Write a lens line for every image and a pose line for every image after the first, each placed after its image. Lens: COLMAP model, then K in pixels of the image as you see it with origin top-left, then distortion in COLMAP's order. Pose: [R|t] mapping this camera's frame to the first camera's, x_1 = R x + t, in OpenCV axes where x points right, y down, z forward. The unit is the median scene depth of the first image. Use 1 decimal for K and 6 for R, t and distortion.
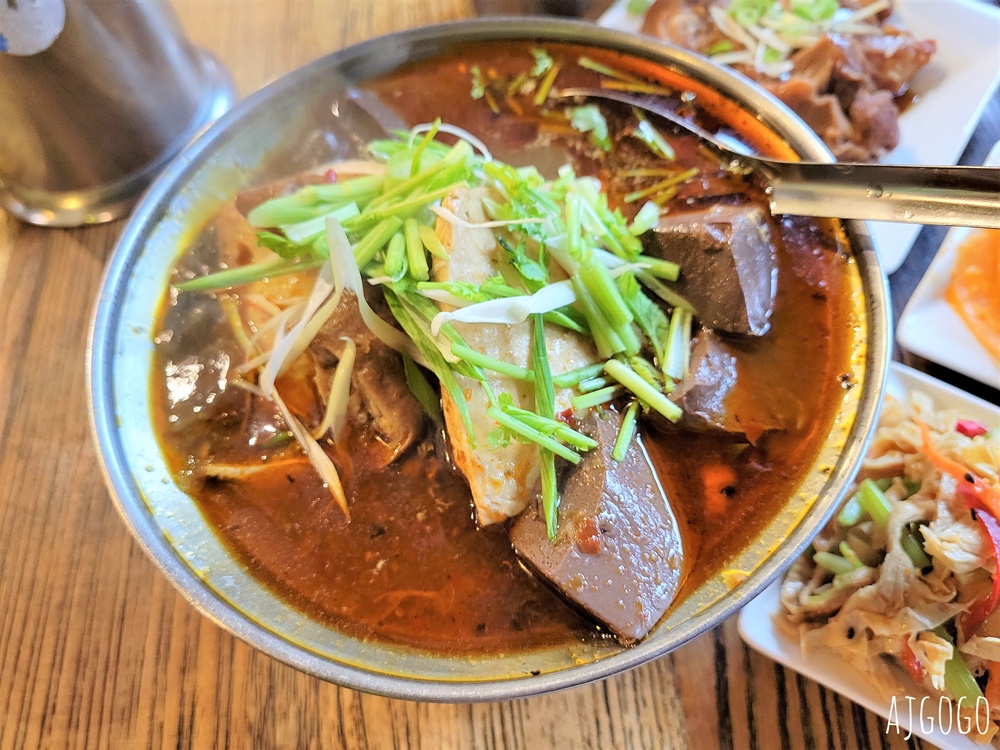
lens RADIAL K [[790.1, 0, 528.7], [0, 790.1, 378.2], [0, 0, 1]] dist [0.012419, -0.049991]
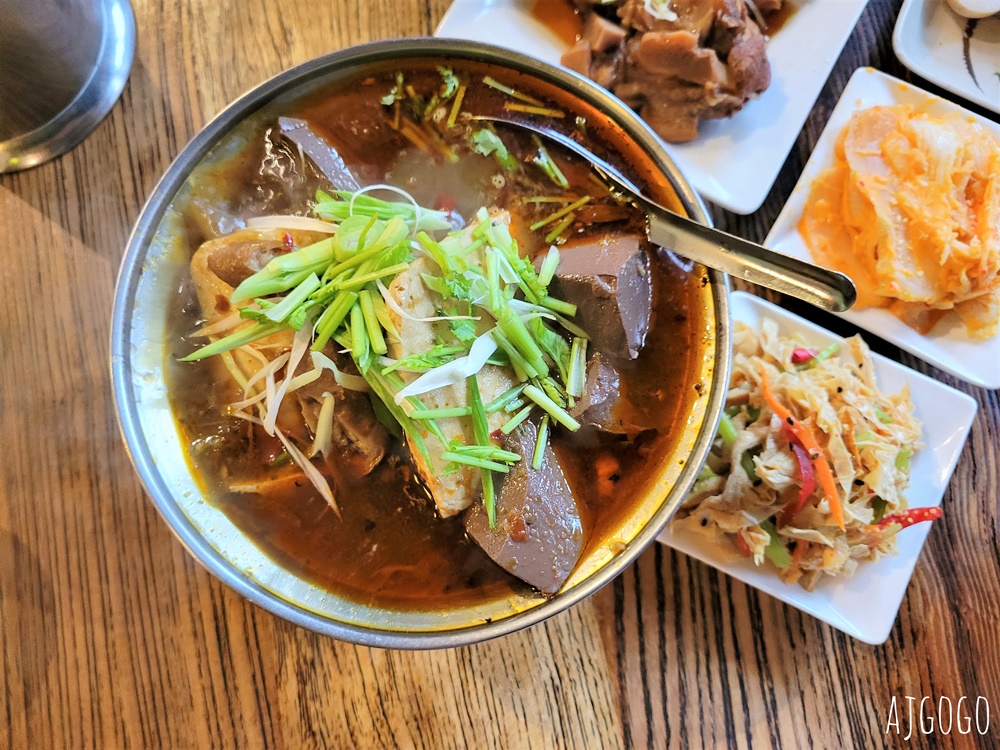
lens RADIAL K [[790.1, 0, 507.2], [0, 790.1, 375.3], [0, 0, 1]] dist [0.012419, -0.049991]
pose [[0.993932, -0.078587, 0.076959, -0.030313], [0.049983, 0.945953, 0.320428, -0.462667], [-0.097981, -0.314637, 0.944142, -0.244646]]
